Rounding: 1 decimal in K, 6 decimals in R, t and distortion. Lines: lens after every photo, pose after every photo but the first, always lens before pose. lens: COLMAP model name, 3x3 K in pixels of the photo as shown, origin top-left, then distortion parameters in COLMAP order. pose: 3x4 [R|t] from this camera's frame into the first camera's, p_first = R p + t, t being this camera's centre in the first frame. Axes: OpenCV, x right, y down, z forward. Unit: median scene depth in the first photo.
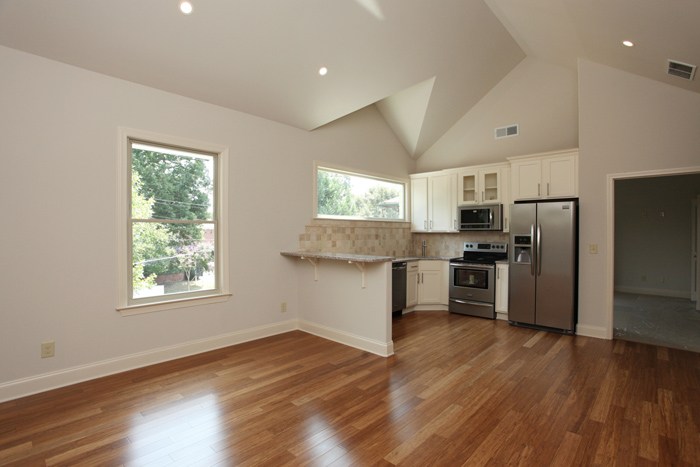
lens RADIAL K [[339.6, 0, 357.1], [0, 339.6, 234.1], [0, 0, 1]] dist [-0.049490, 0.002220]
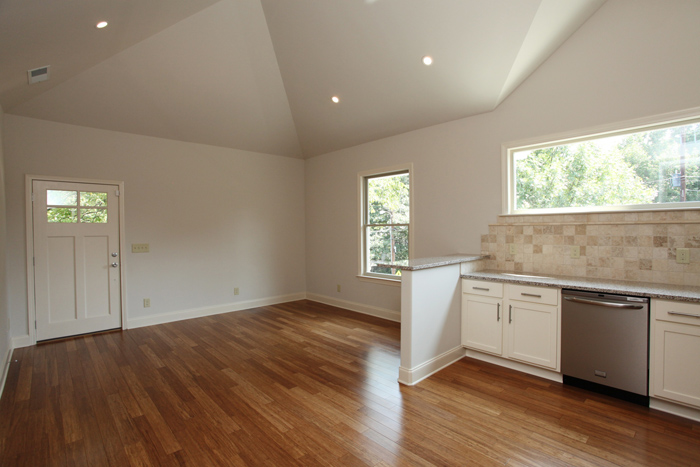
lens RADIAL K [[339.6, 0, 348.8], [0, 339.6, 228.9], [0, 0, 1]] dist [-0.049490, 0.002220]
pose [[-0.089857, 0.001363, -0.995954, 0.596706], [0.006217, 0.999980, 0.000807, -0.014808], [0.995935, -0.006120, -0.089863, 0.605257]]
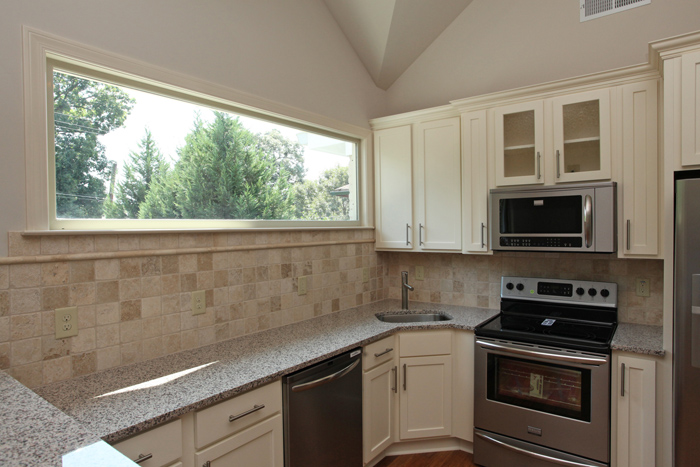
lens RADIAL K [[409.0, 0, 346.3], [0, 409.0, 235.6], [0, 0, 1]] dist [-0.018215, 0.004980]
pose [[0.997194, -0.012964, 0.073729, 0.095278], [0.011883, 0.999816, 0.015071, -0.039723], [-0.073910, -0.014153, 0.997164, 0.549355]]
